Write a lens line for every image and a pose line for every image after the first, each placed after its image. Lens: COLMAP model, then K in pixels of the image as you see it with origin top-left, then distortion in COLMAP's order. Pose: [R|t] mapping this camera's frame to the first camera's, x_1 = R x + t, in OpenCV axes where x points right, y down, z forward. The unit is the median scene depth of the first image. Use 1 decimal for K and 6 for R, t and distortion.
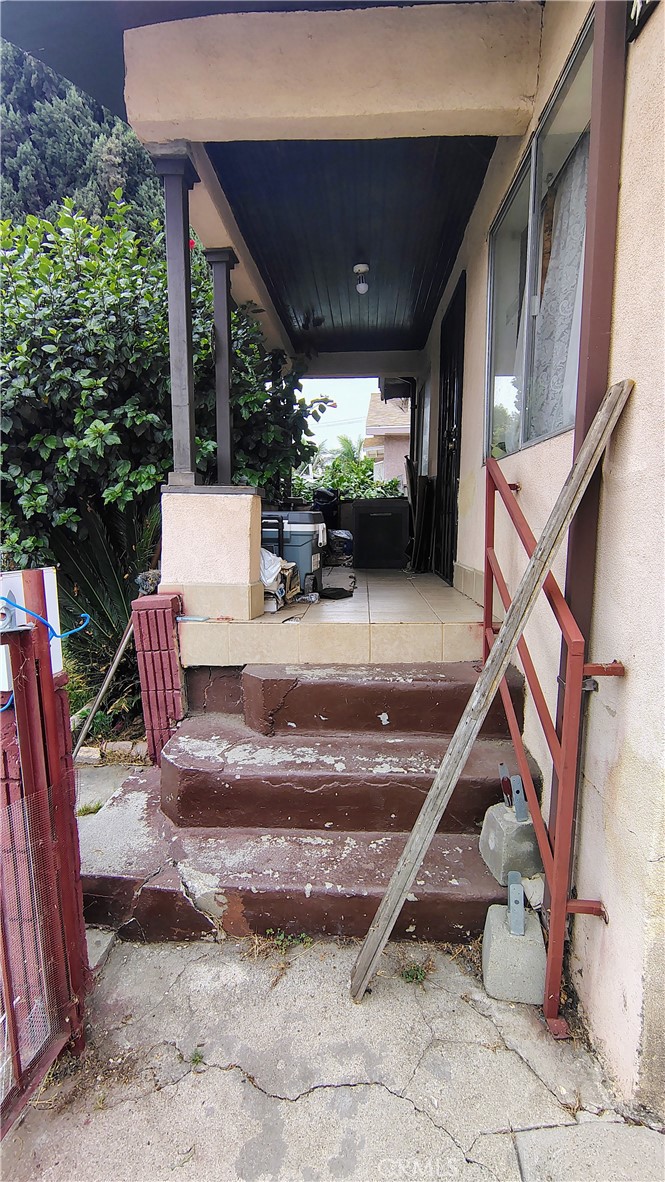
lens RADIAL K [[550.8, 0, 327.4], [0, 550.8, 590.9], [0, 0, 1]] dist [-0.013420, 0.007179]
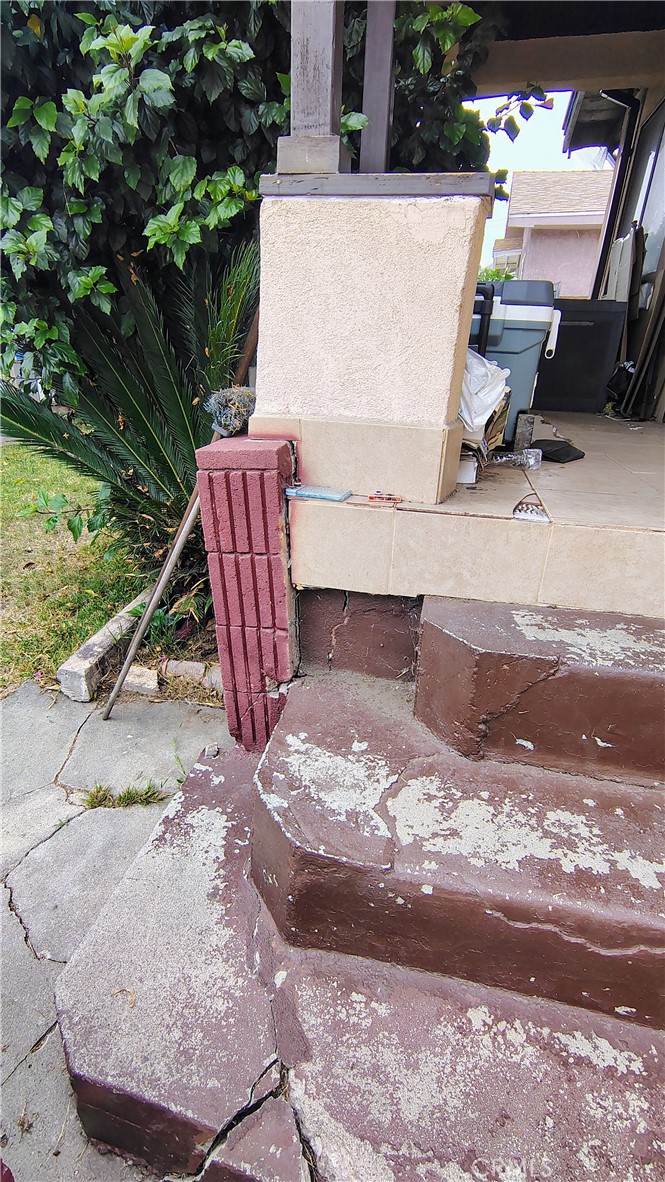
lens RADIAL K [[550.8, 0, 327.4], [0, 550.8, 590.9], [0, 0, 1]] dist [-0.013420, 0.007179]
pose [[0.988001, 0.092097, -0.123985, -0.168014], [-0.054432, 0.958887, 0.278519, -0.002471], [0.144539, -0.268428, 0.952394, 0.515075]]
